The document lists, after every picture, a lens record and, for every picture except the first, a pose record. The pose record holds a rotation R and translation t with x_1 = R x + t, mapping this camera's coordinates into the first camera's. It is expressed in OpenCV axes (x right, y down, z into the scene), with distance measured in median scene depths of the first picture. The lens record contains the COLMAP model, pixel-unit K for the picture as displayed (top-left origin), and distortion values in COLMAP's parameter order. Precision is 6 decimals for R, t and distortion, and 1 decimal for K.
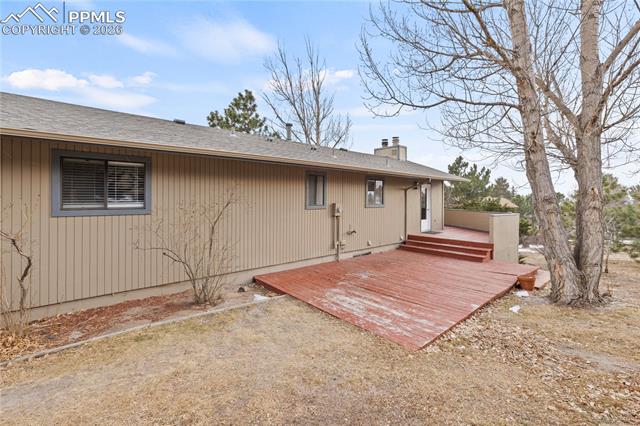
lens RADIAL K [[274.1, 0, 317.1], [0, 274.1, 201.6], [0, 0, 1]] dist [-0.004044, -0.000126]
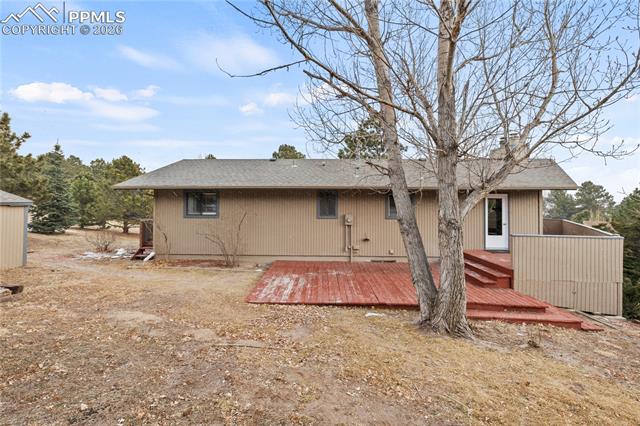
lens RADIAL K [[274.1, 0, 318.4], [0, 274.1, 202.3], [0, 0, 1]] dist [-0.004044, -0.000126]
pose [[0.745450, 0.000320, -0.666561, 0.832674], [-0.007247, 0.999945, -0.007625, -0.041082], [0.666522, 0.010515, 0.745411, -0.004988]]
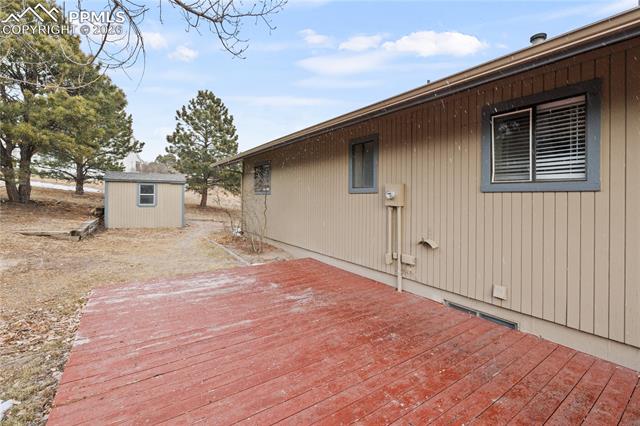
lens RADIAL K [[274.1, 0, 312.5], [0, 274.1, 198.3], [0, 0, 1]] dist [-0.004044, -0.000126]
pose [[-0.099027, -0.005027, -0.995072, 0.677121], [-0.024638, 0.999693, -0.002598, 0.042777], [0.994780, 0.024259, -0.099121, 0.942837]]
